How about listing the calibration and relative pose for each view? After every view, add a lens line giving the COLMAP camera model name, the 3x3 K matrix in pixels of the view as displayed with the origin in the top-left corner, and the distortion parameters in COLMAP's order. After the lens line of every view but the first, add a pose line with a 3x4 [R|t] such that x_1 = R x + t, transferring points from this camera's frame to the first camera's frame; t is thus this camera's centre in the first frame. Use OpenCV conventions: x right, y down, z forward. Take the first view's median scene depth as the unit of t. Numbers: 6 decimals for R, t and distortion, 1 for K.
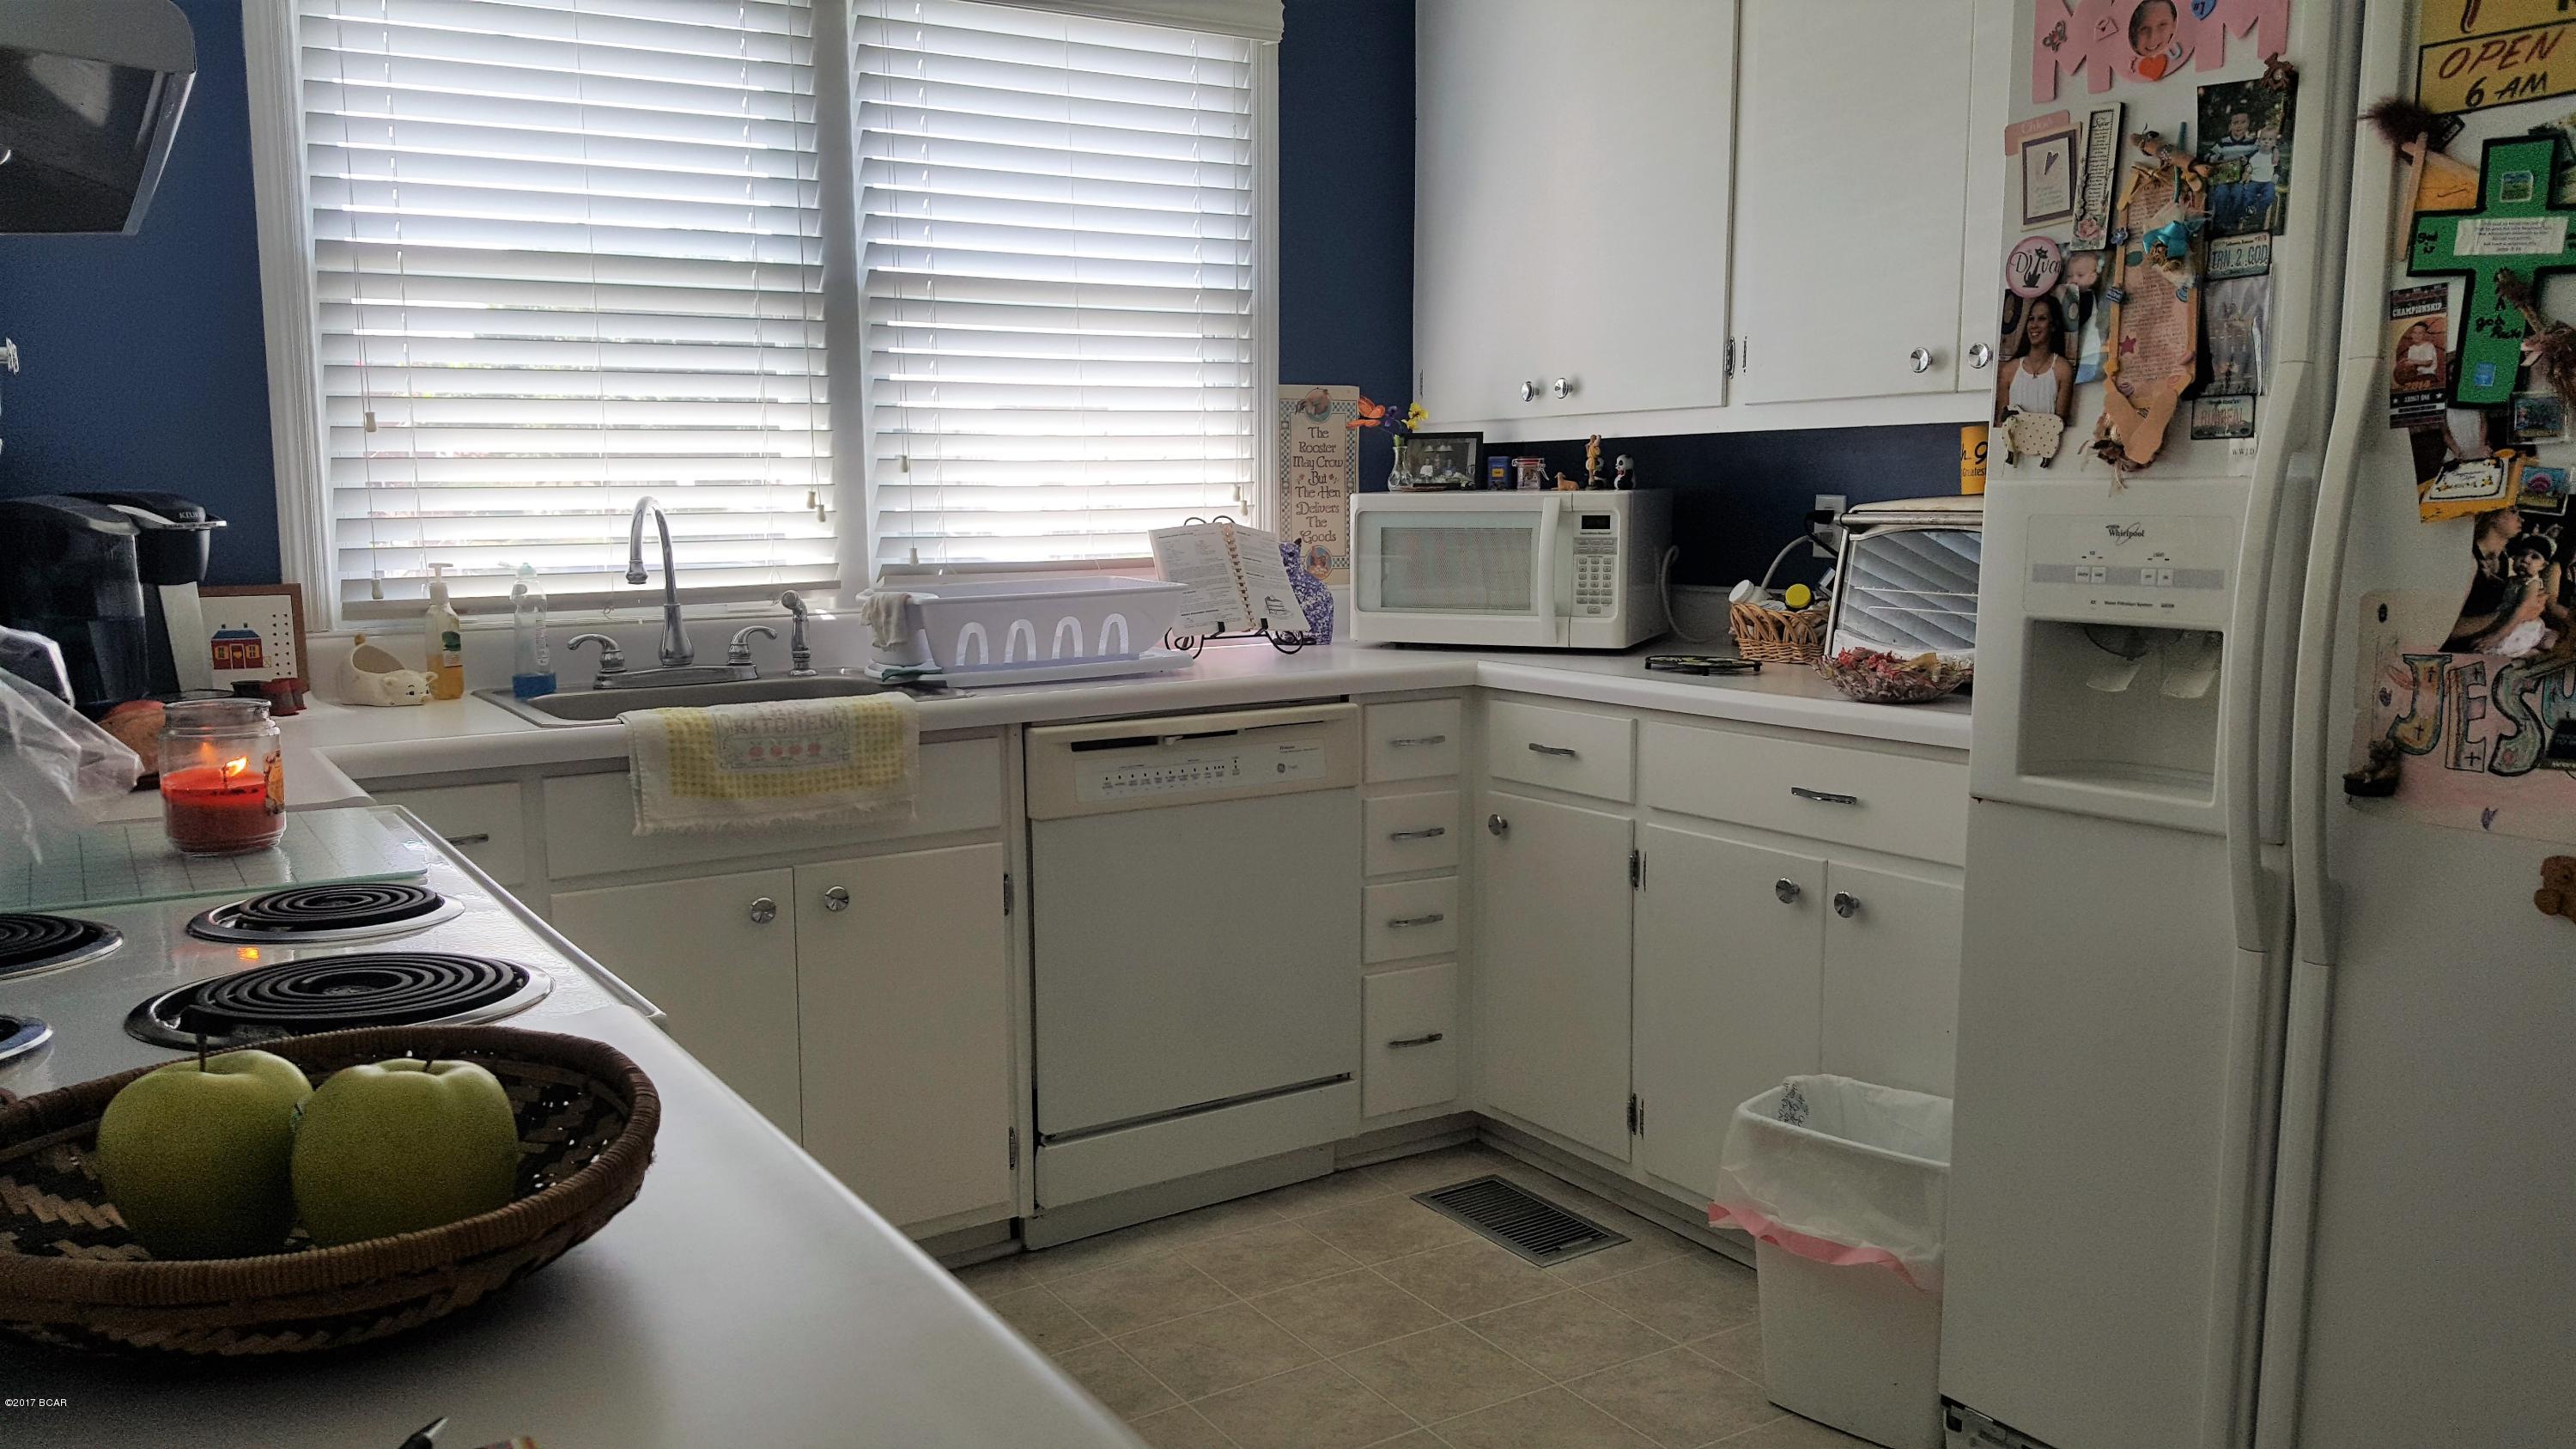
lens RADIAL K [[1808.1, 0, 1290.6], [0, 1808.1, 735.1], [0, 0, 1]] dist [-0.009236, -0.009445]
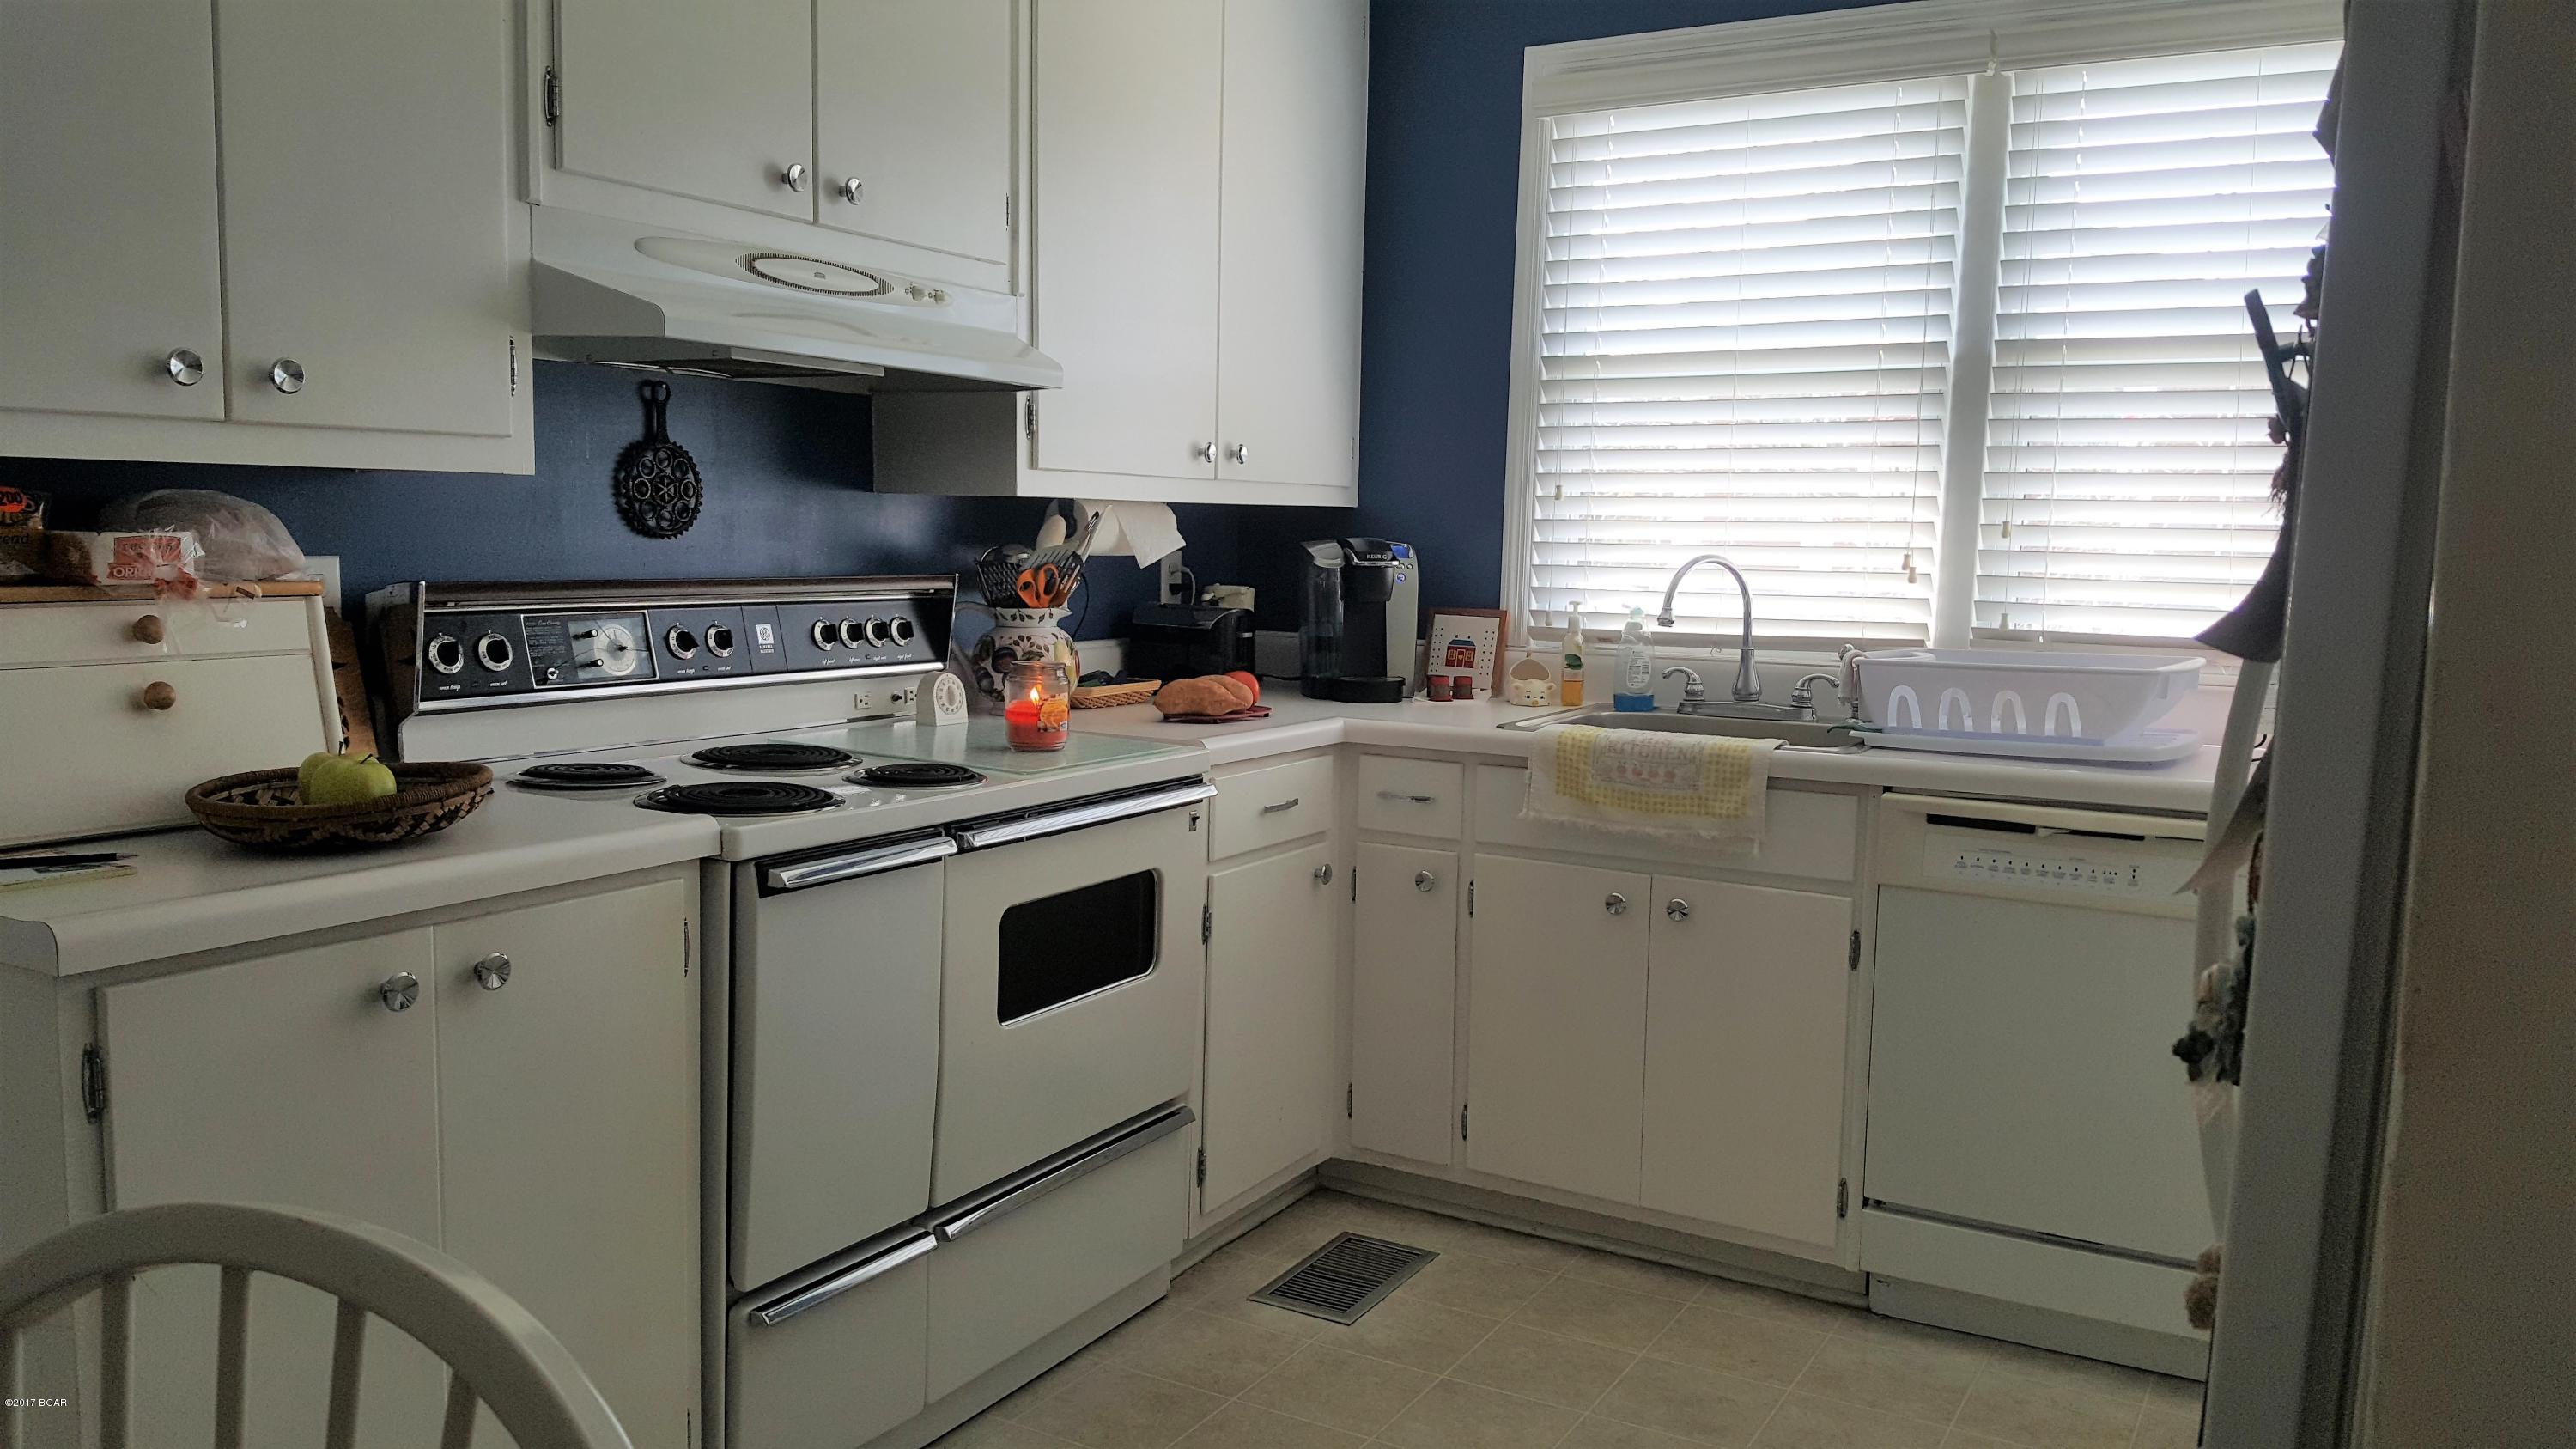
lens RADIAL K [[1808.1, 0, 1288.2], [0, 1808.1, 720.3], [0, 0, 1]] dist [-0.009236, -0.009445]
pose [[0.433297, 0.109129, -0.894620, 0.597165], [-0.138477, 0.988916, 0.053561, -0.050348], [0.890549, 0.100677, 0.443606, 0.242111]]
